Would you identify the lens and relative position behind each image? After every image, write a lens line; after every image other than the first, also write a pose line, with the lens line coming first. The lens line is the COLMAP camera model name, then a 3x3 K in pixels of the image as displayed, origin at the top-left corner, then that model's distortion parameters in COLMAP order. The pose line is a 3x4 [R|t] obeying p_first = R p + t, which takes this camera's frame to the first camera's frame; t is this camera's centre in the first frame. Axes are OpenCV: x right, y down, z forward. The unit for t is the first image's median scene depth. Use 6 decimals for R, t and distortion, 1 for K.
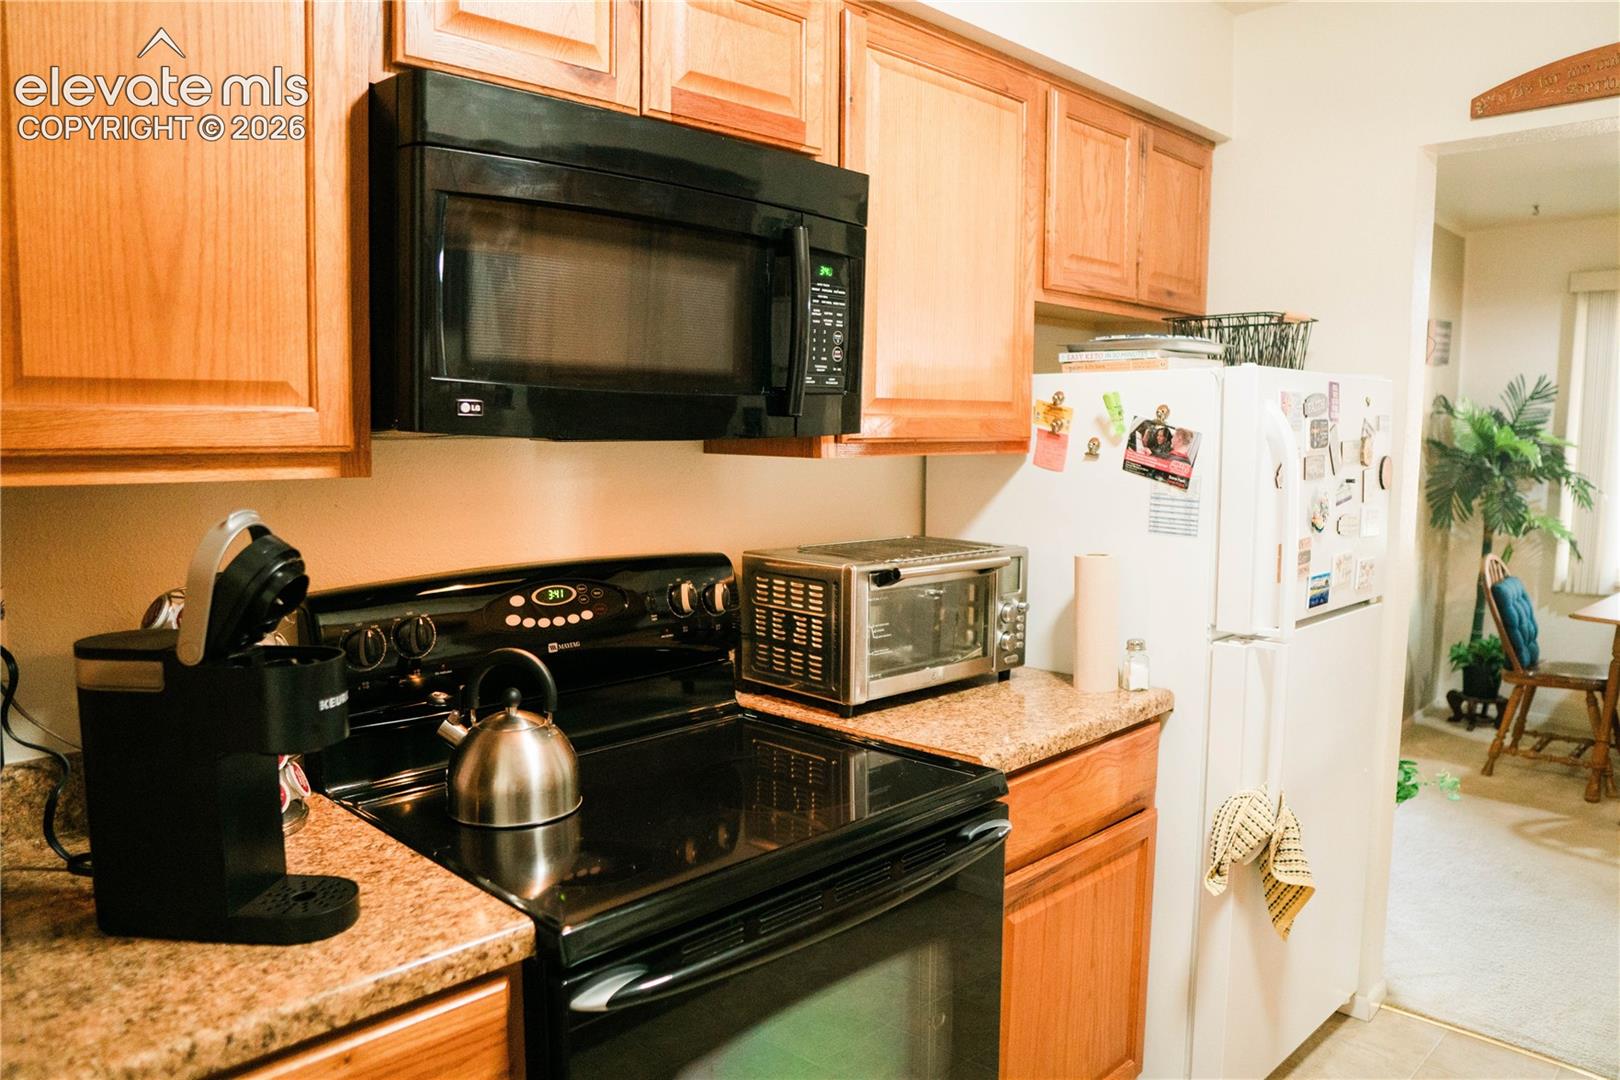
lens RADIAL K [[1134.3, 0, 808.9], [0, 1134.3, 539.5], [0, 0, 1]] dist [-0.106776, 0.057439]
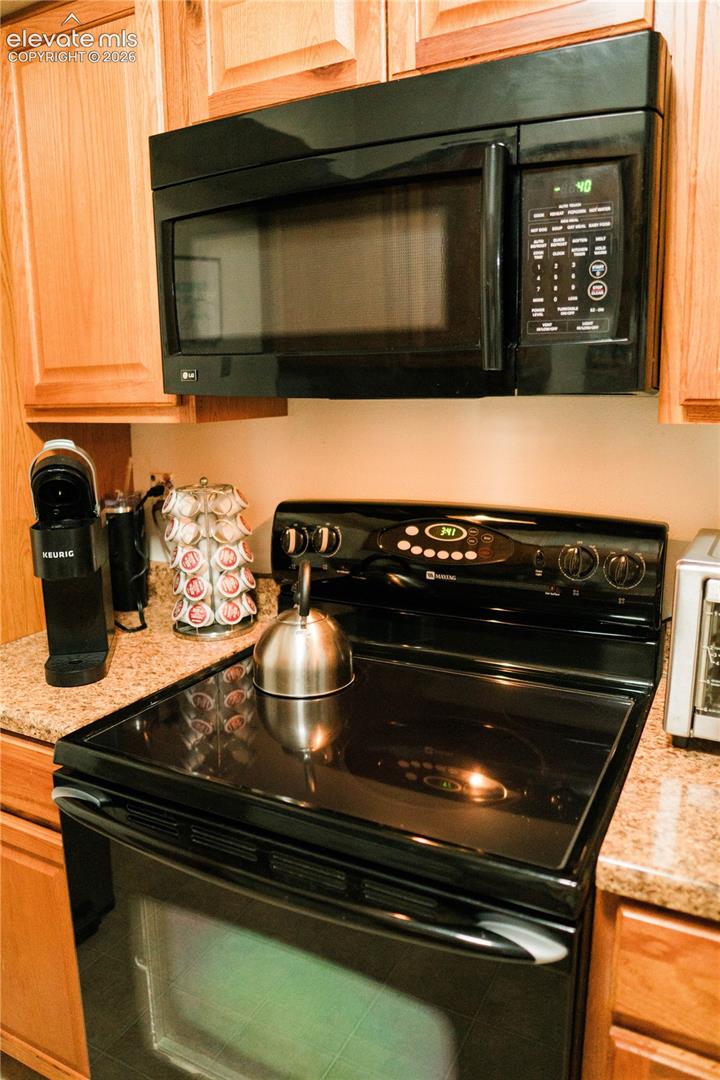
lens RADIAL K [[756.2, 0, 360.1], [0, 756.2, 540.3], [0, 0, 1]] dist [-0.106776, 0.057439]
pose [[0.301287, 0.175581, -0.937229, 0.500600], [-0.081910, 0.984033, 0.158018, -0.061163], [0.950009, 0.029159, 0.310858, 0.698571]]
